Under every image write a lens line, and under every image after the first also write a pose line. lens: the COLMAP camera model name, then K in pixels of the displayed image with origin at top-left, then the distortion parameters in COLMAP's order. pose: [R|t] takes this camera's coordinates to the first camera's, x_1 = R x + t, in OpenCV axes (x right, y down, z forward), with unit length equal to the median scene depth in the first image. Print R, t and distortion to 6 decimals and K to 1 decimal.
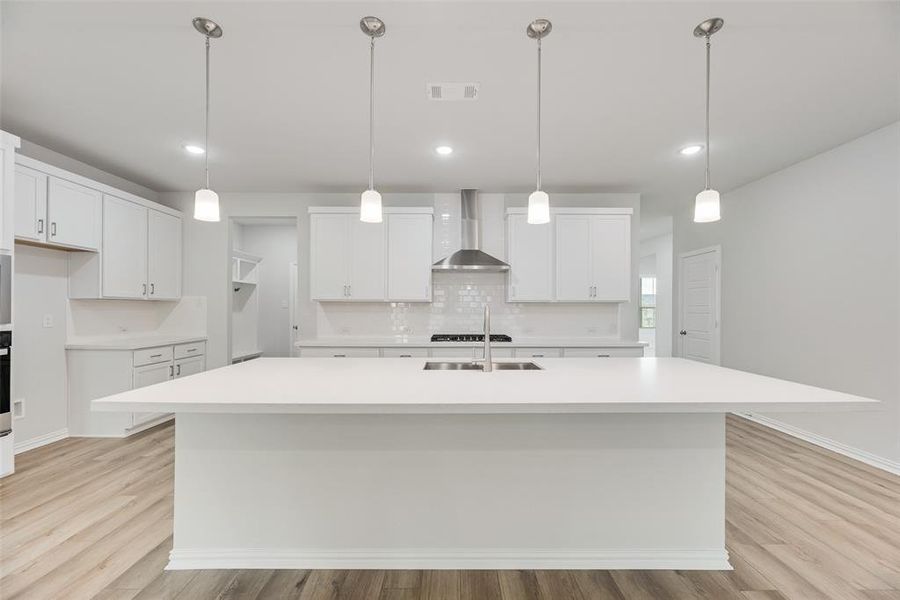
lens RADIAL K [[367.4, 0, 451.8], [0, 367.4, 306.3], [0, 0, 1]] dist [-0.001215, -0.000170]
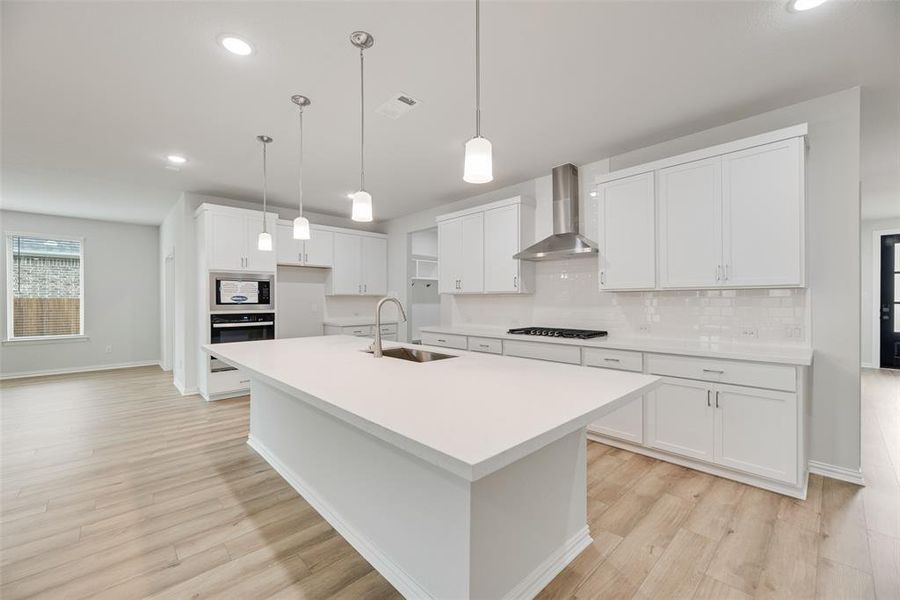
lens RADIAL K [[367.4, 0, 450.5], [0, 367.4, 300.3], [0, 0, 1]] dist [-0.001215, -0.000170]
pose [[0.681908, -0.004166, -0.731426, 0.558948], [0.009619, 0.999948, 0.003272, 0.001748], [0.731375, -0.009267, 0.681913, 0.215490]]
